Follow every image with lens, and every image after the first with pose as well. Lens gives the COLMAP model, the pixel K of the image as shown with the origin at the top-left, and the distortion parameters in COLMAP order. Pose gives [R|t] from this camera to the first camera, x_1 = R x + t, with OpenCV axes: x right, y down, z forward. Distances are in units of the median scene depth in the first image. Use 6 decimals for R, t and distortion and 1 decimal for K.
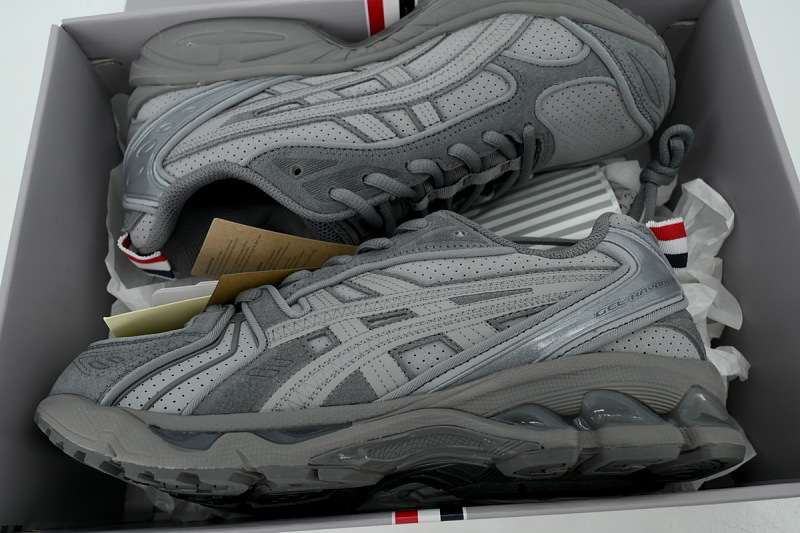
lens RADIAL K [[598.3, 0, 396.7], [0, 598.3, 266.8], [0, 0, 1]] dist [0.008852, 0.000057]
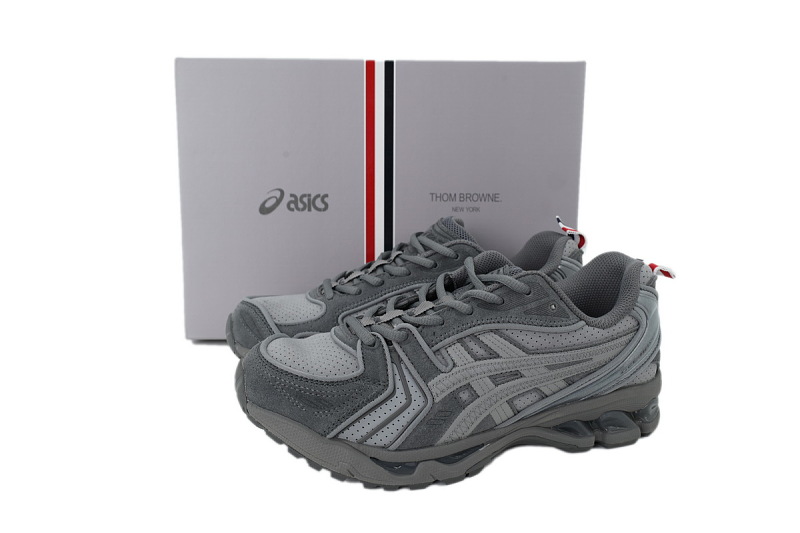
lens RADIAL K [[661.0, 0, 400.1], [0, 661.0, 268.7], [0, 0, 1]] dist [0.028574, -0.005801]
pose [[0.942489, -0.027844, 0.333076, -0.854618], [-0.201233, 0.748400, 0.631983, -1.177230], [-0.266871, -0.662662, 0.699756, 0.059070]]
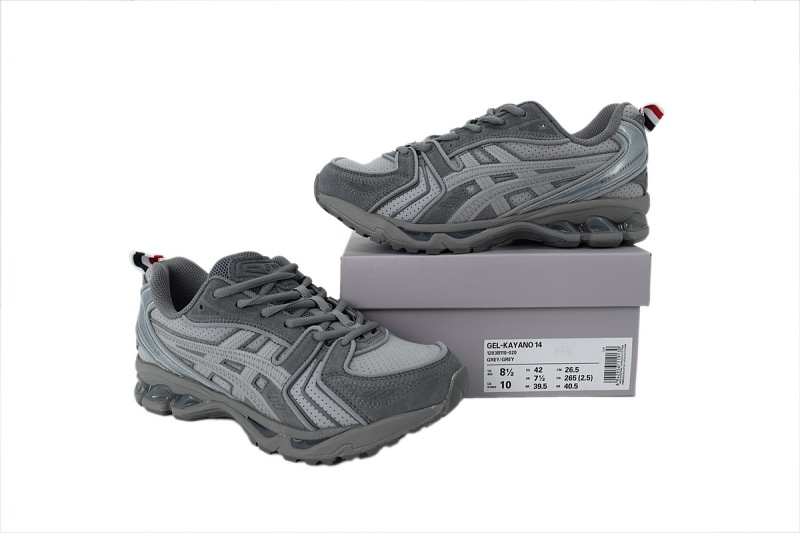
lens RADIAL K [[661.0, 0, 401.3], [0, 661.0, 272.1], [0, 0, 1]] dist [0.028574, -0.005801]
pose [[0.994409, 0.011946, 0.104922, -0.614991], [-0.076688, 0.764749, 0.639749, -1.121471], [-0.072596, -0.644218, 0.761389, -0.944898]]
